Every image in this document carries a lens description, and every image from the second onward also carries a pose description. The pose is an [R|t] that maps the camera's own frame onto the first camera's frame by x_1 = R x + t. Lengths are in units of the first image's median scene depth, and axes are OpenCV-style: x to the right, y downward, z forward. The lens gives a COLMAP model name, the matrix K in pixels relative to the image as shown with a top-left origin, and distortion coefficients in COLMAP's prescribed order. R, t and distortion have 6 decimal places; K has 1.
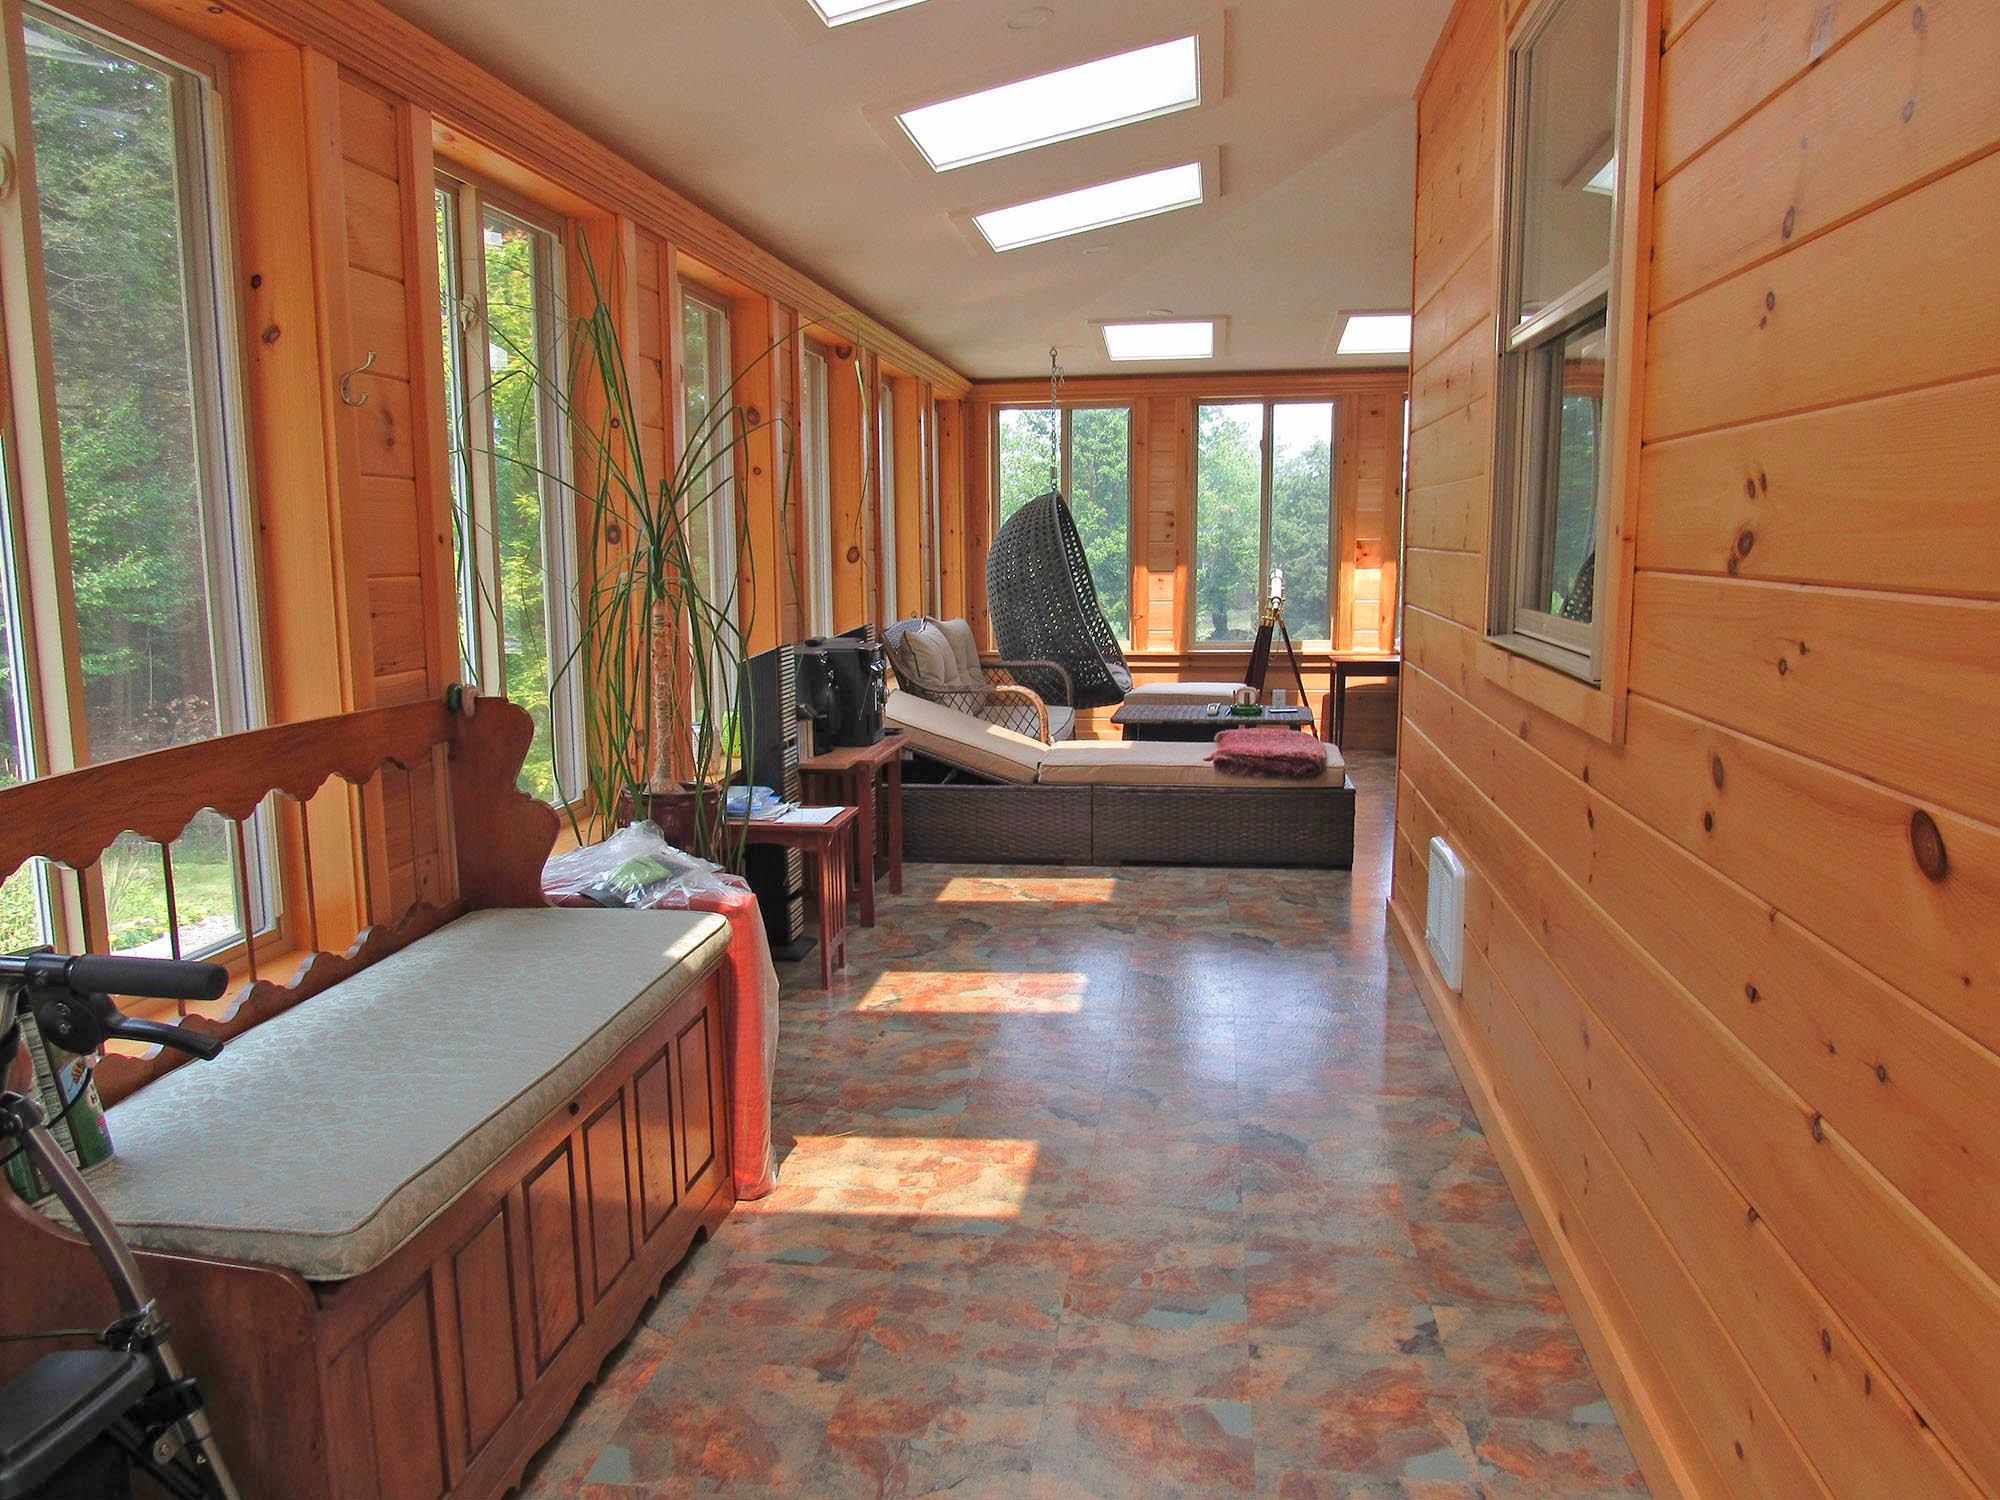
lens RADIAL K [[1424.2, 0, 995.1], [0, 1424.2, 745.1], [0, 0, 1]] dist [-0.029214, 0.005476]
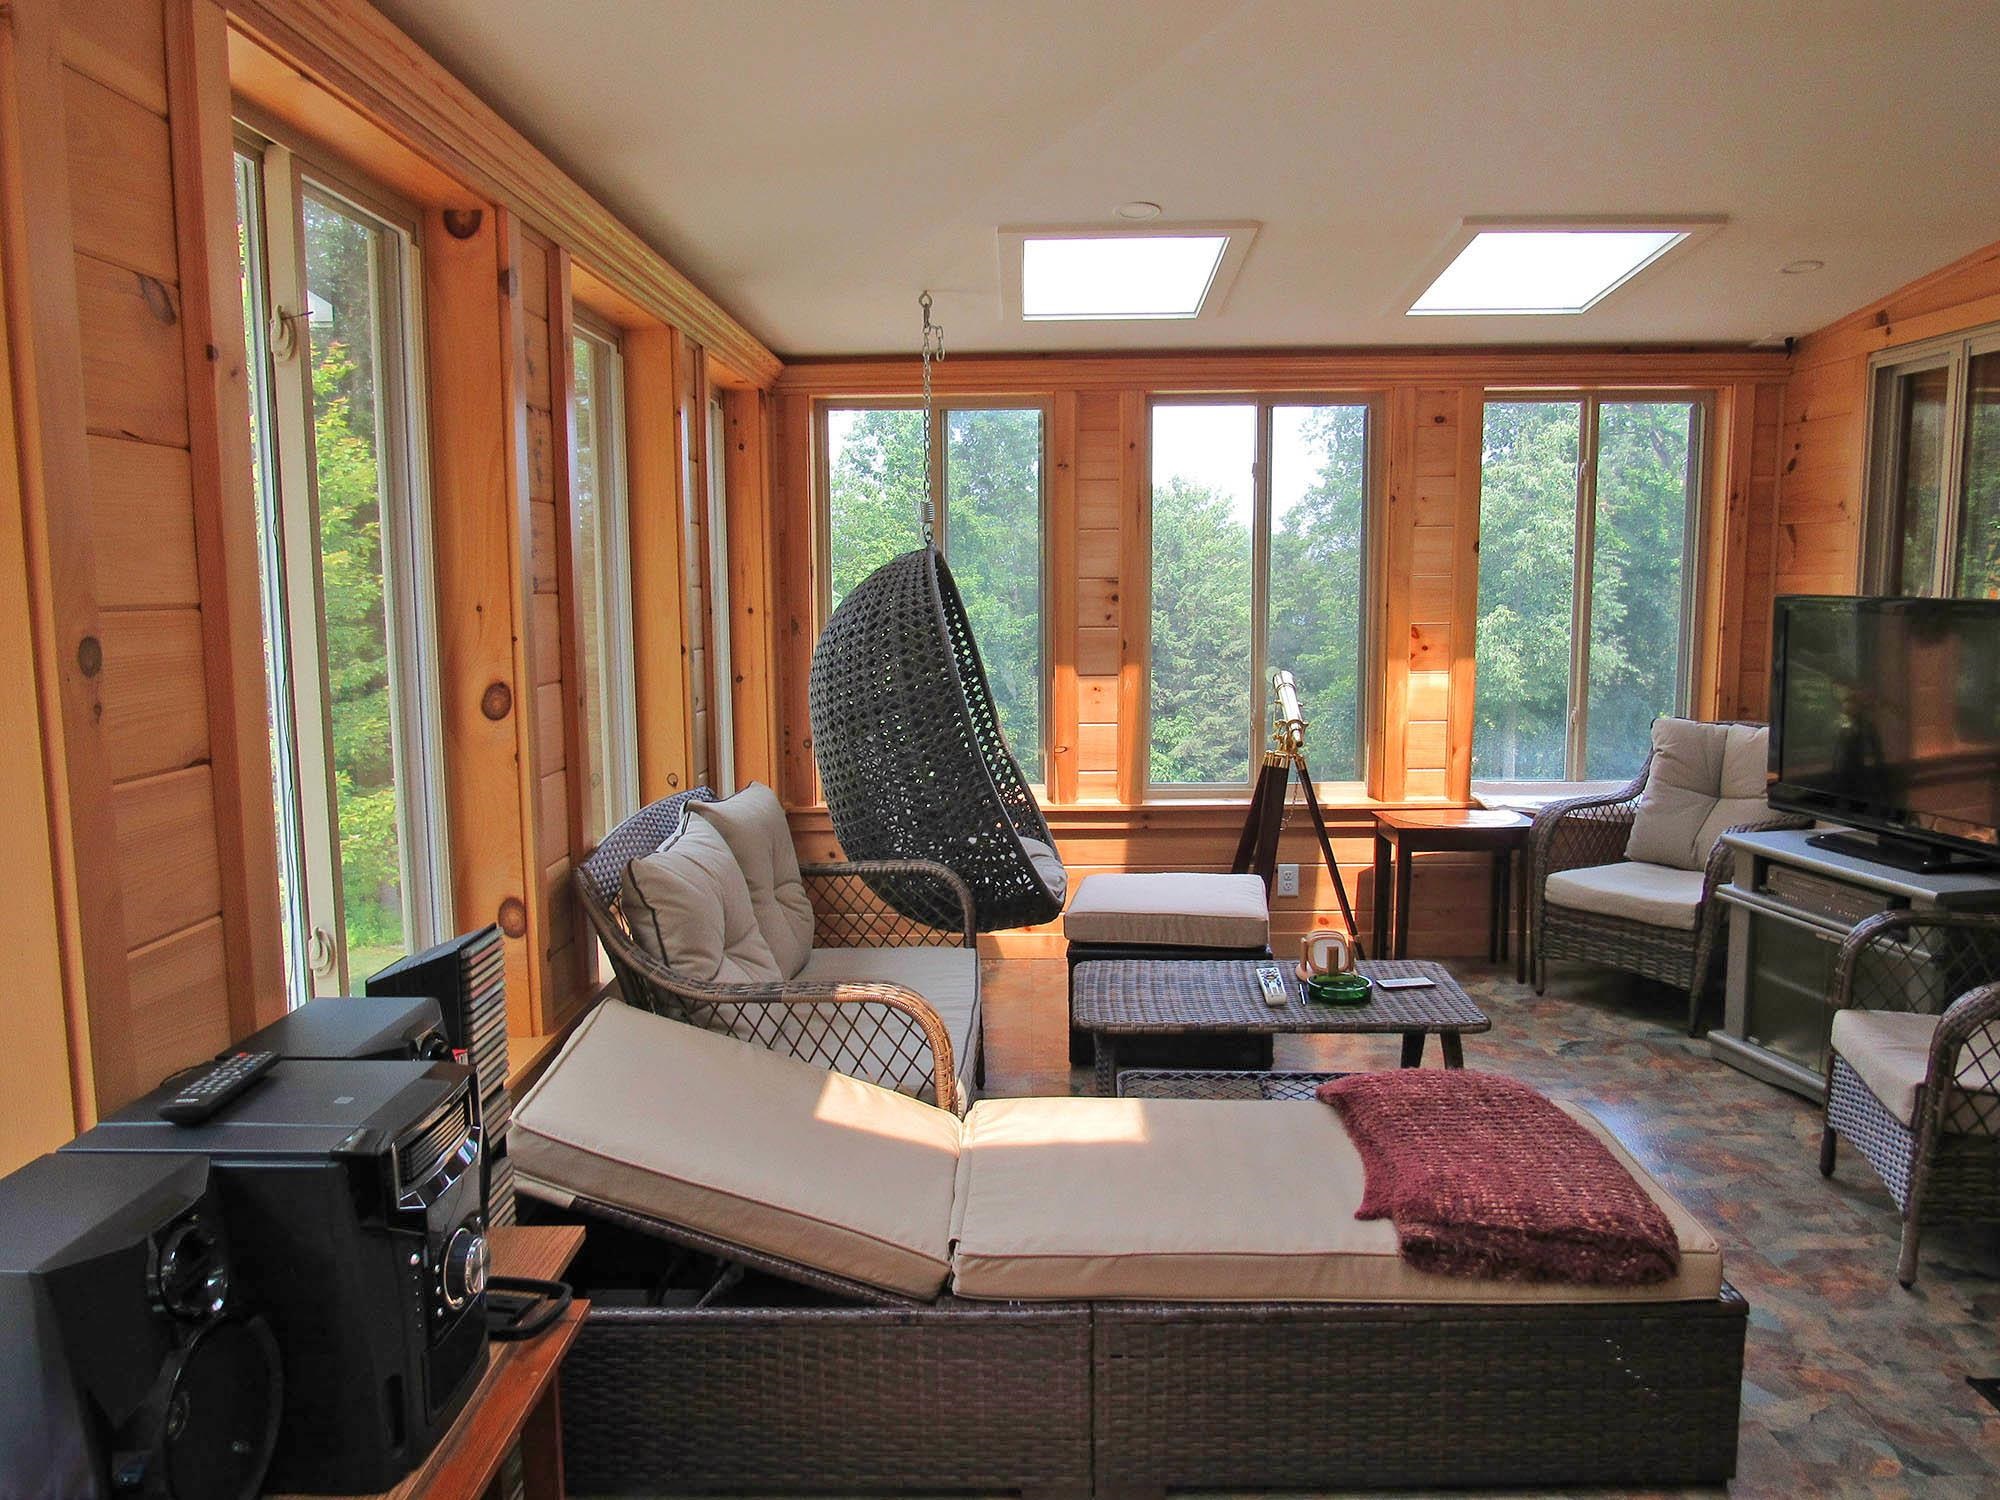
lens RADIAL K [[1424.2, 0, 998.6], [0, 1424.2, 744.5], [0, 0, 1]] dist [-0.029214, 0.005476]
pose [[0.991978, -0.013073, 0.125732, -0.003064], [0.016655, 0.999484, -0.027481, -0.077749], [-0.125307, 0.029354, 0.991684, 0.408354]]
